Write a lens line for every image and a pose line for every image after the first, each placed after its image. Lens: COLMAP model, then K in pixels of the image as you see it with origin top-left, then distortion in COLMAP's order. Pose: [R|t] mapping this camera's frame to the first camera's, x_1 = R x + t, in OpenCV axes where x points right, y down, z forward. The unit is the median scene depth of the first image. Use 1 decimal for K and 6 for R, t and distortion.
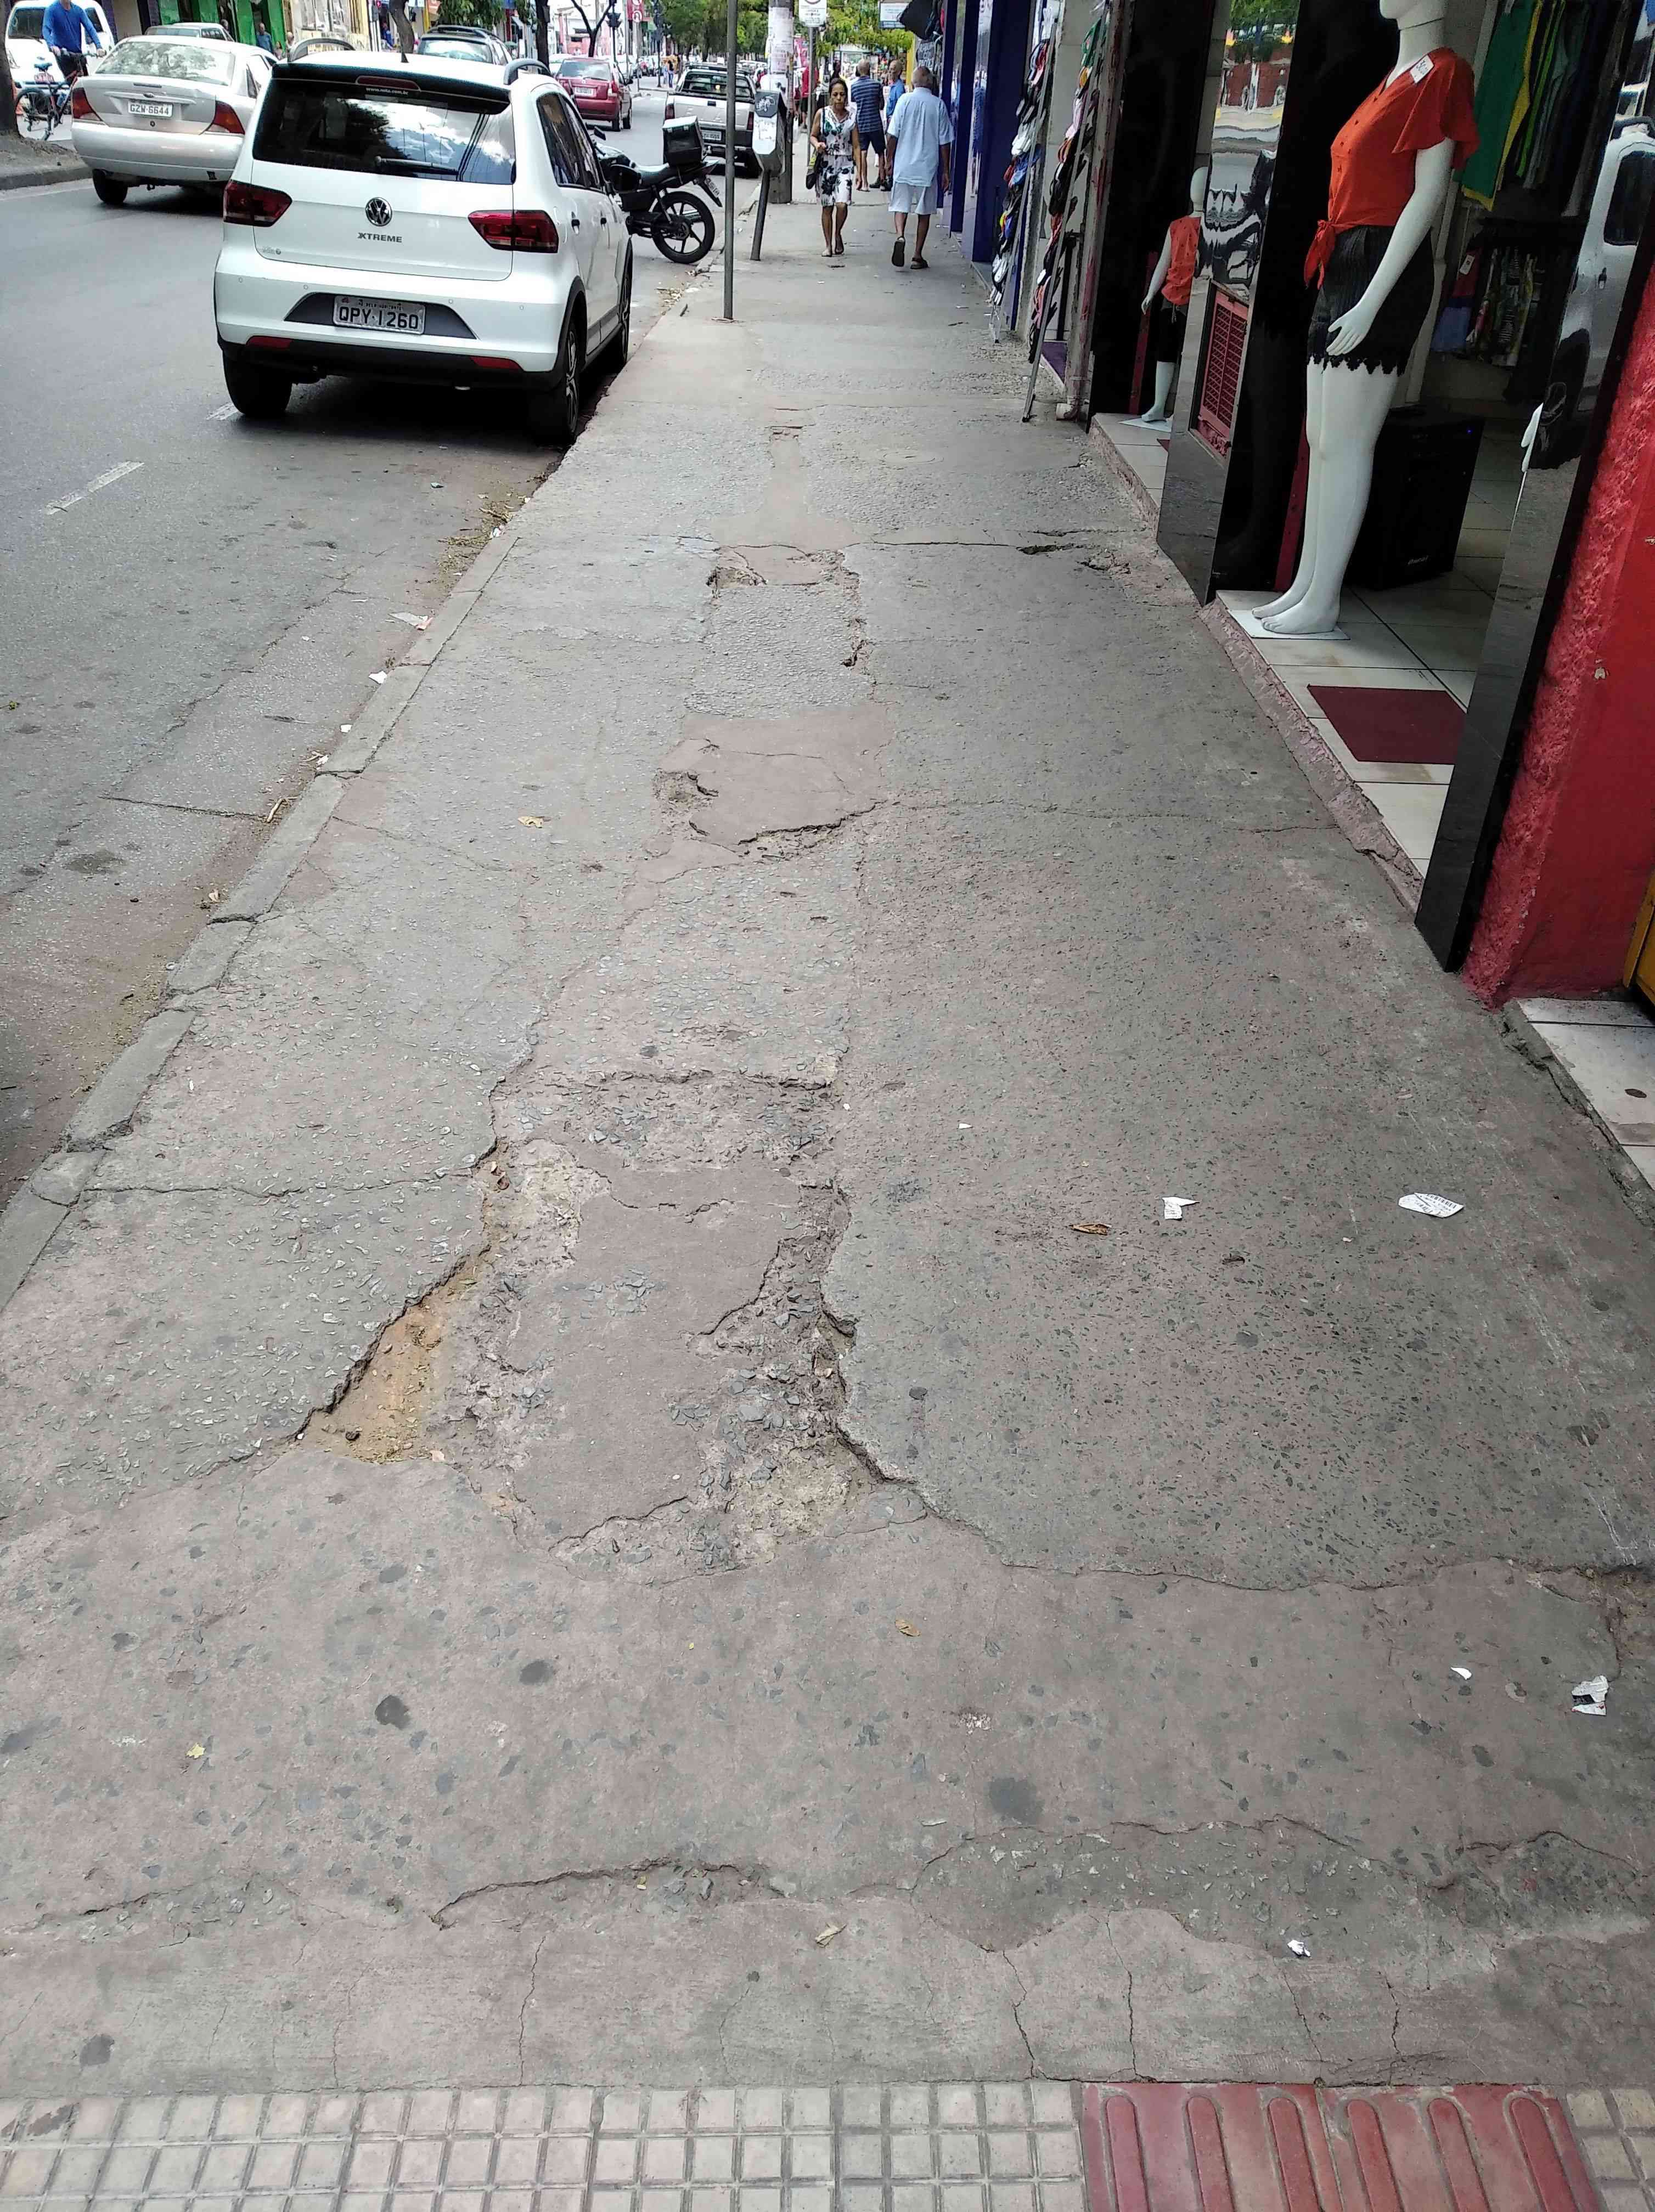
lens RADIAL K [[1687.4, 0, 840.6], [0, 1687.4, 1109.9], [0, 0, 1]] dist [0.077125, -0.150980]
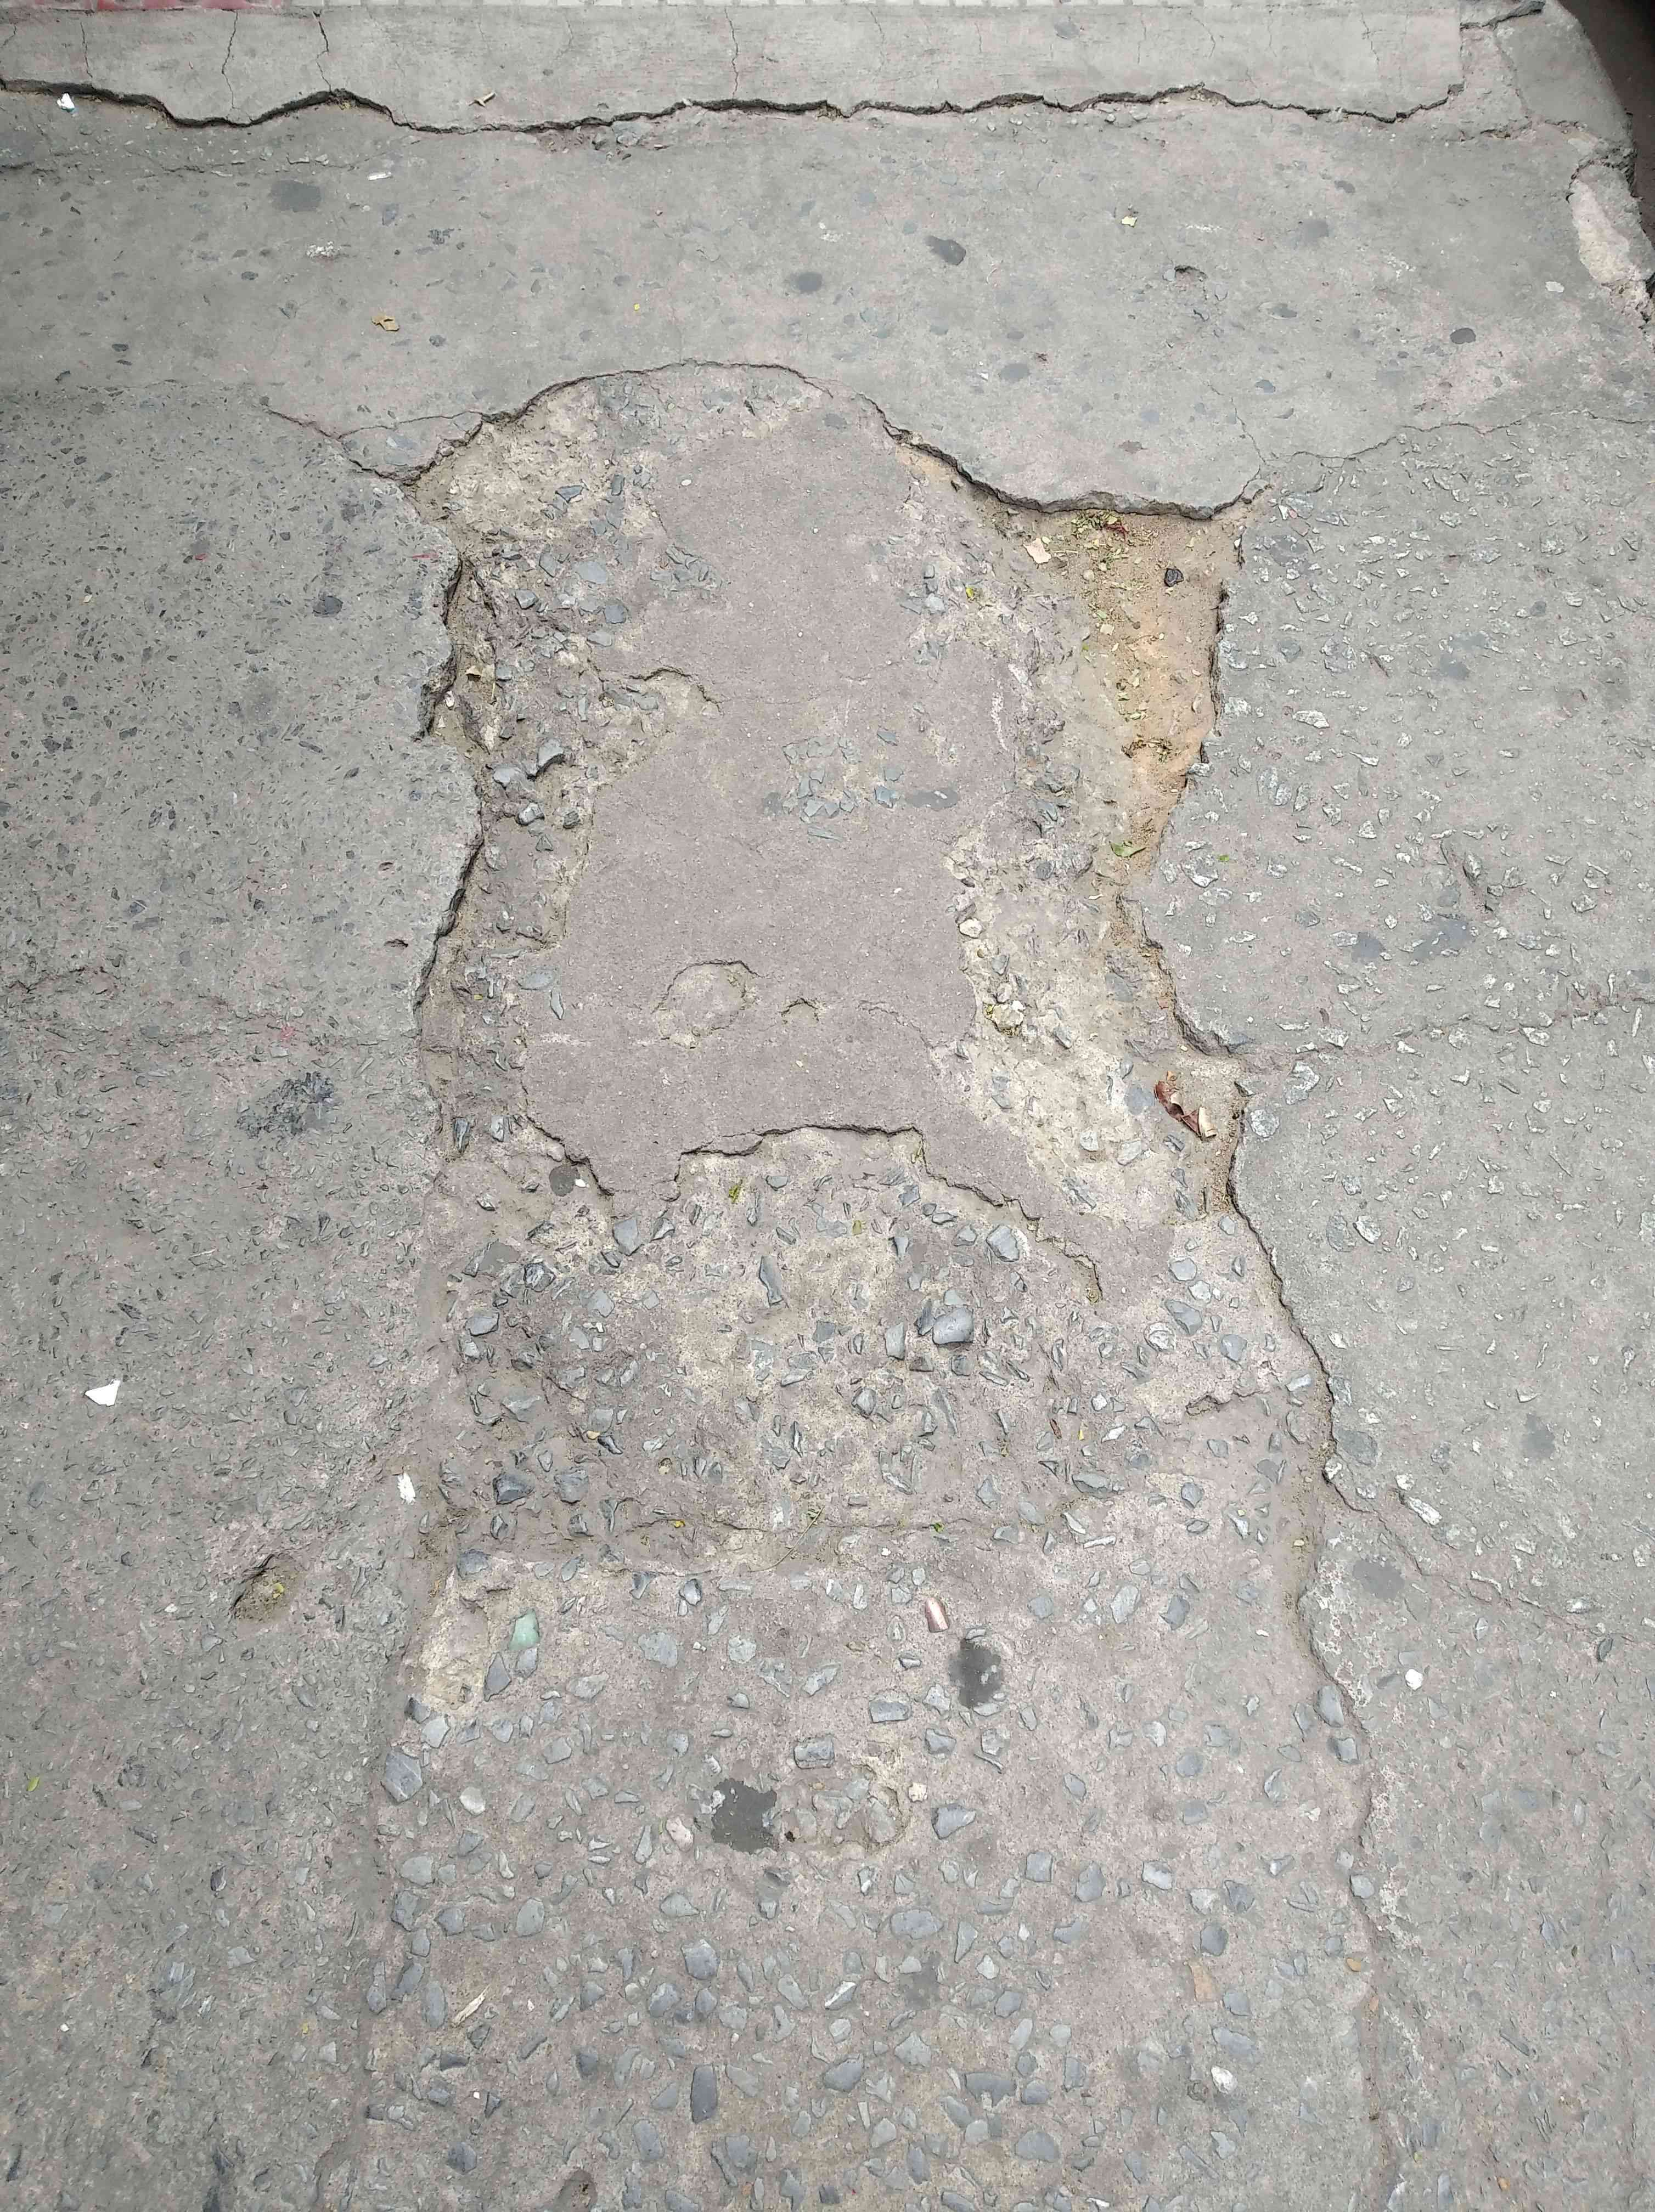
lens RADIAL K [[1687.4, 0, 840.6], [0, 1687.4, 1109.9], [0, 0, 1]] dist [0.077125, -0.150980]
pose [[-0.996433, 0.059683, -0.059663, -0.106006], [-0.062257, -0.042585, 0.997151, -0.539175], [0.056972, 0.997309, 0.046148, 1.270846]]
